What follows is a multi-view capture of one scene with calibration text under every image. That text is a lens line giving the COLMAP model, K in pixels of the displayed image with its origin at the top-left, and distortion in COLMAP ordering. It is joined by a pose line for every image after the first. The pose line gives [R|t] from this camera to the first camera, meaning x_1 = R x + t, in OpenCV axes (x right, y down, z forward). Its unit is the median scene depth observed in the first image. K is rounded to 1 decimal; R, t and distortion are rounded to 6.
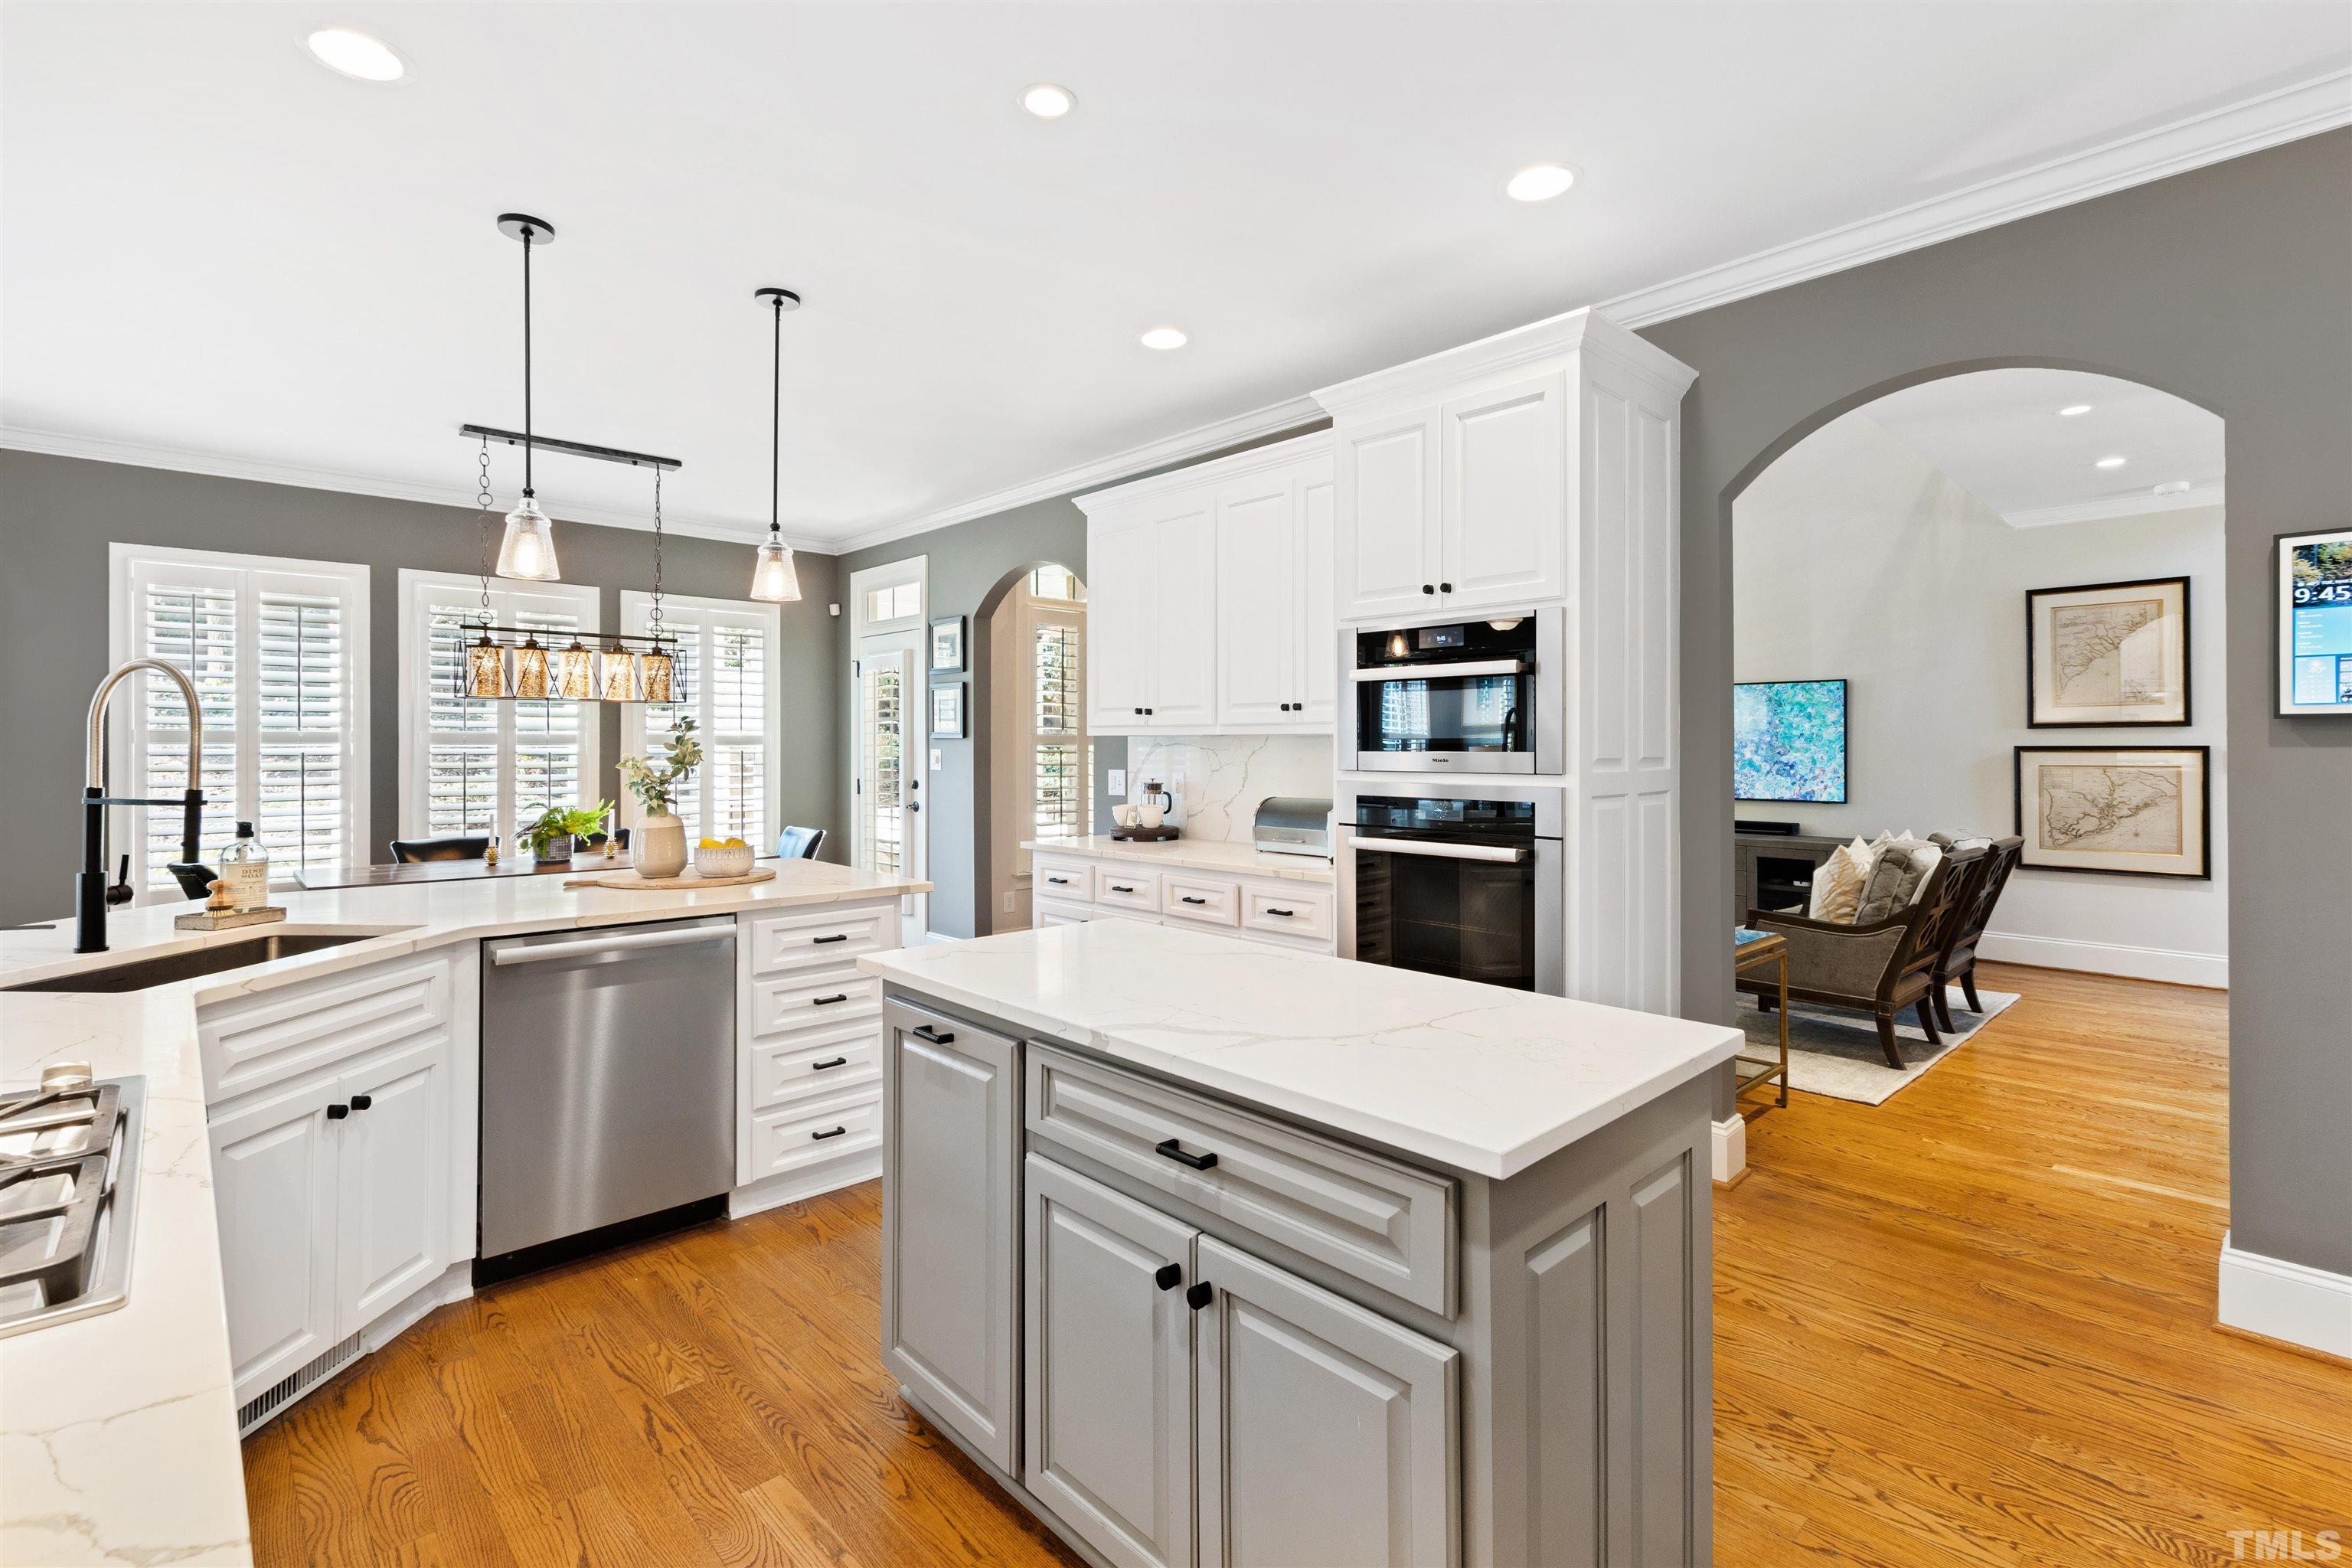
lens RADIAL K [[1093.5, 0, 1172.7], [0, 1093.5, 748.6], [0, 0, 1]] dist [0.020486, -0.000398]
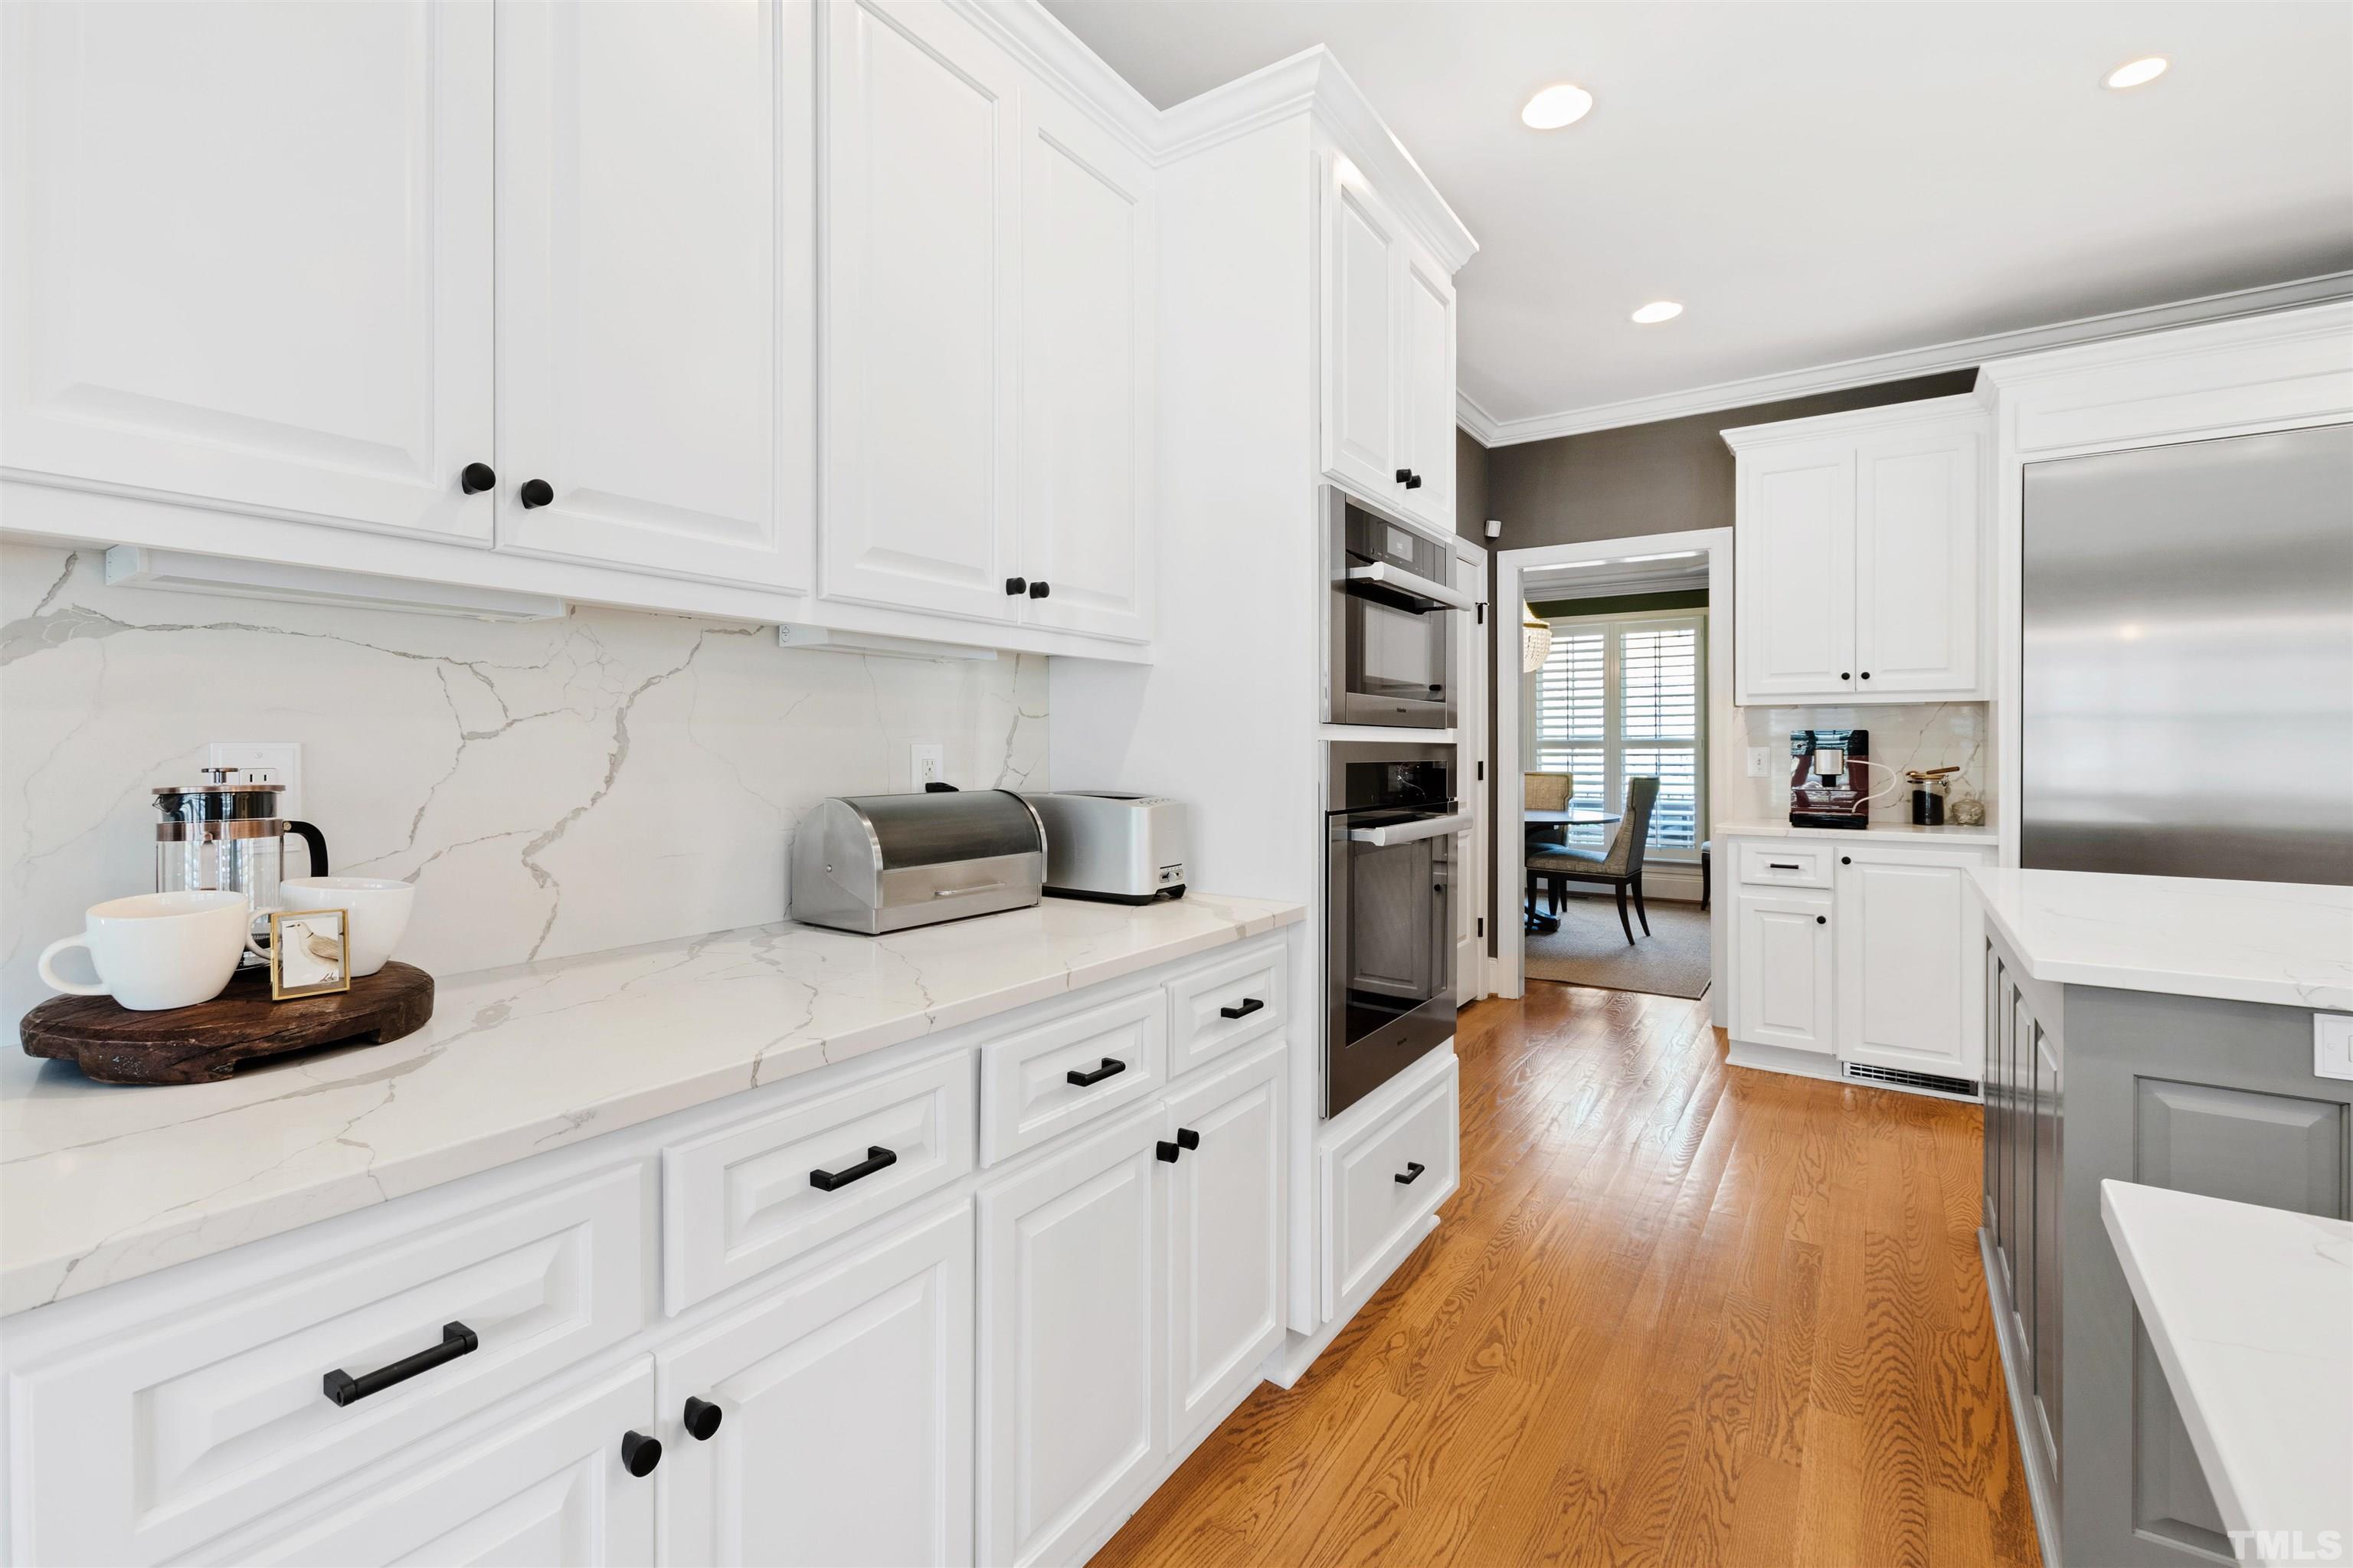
lens RADIAL K [[1056.5, 0, 1133.4], [0, 1056.5, 742.1], [0, 0, 1]] dist [0.000397, -0.000074]
pose [[-0.222790, 0.004513, 0.974856, -0.258815], [0.000580, 0.999990, -0.004497, 0.021856], [-0.974866, -0.000437, -0.222791, 0.821775]]
